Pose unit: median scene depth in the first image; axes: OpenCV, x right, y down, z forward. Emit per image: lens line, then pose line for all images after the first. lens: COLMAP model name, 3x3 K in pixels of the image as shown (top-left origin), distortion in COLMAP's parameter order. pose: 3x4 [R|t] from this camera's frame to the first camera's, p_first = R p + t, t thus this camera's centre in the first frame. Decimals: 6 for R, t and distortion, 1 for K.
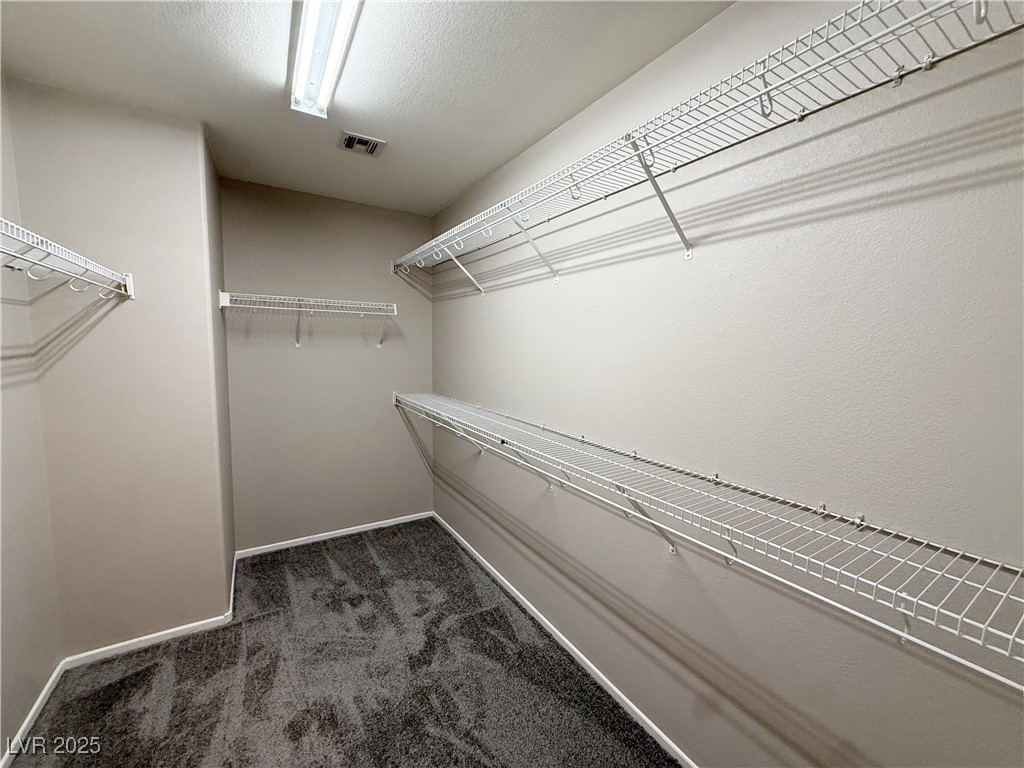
lens RADIAL K [[410.1, 0, 509.5], [0, 410.1, 384.7], [0, 0, 1]] dist [0.008766, 0.000394]
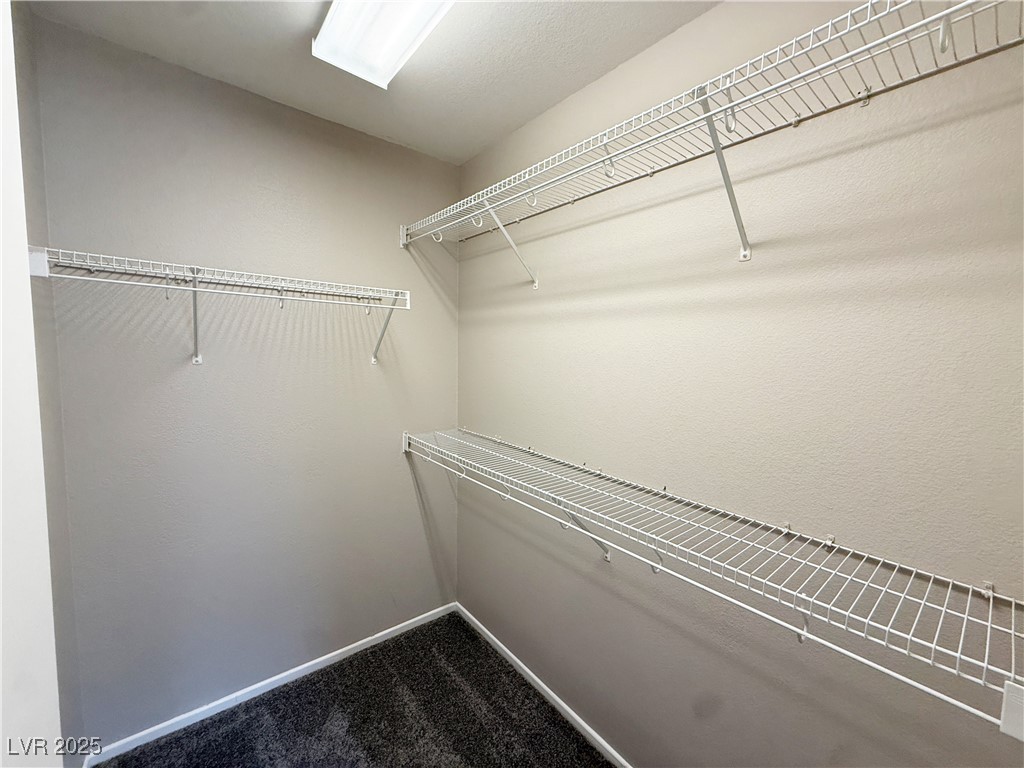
lens RADIAL K [[412.4, 0, 487.9], [0, 412.4, 364.8], [0, 0, 1]] dist [0.026776, 0.000027]
pose [[0.993726, 0.015095, 0.110822, -0.057811], [-0.007377, 0.997539, -0.069727, -0.009954], [-0.111602, 0.068472, 0.991391, 0.090885]]
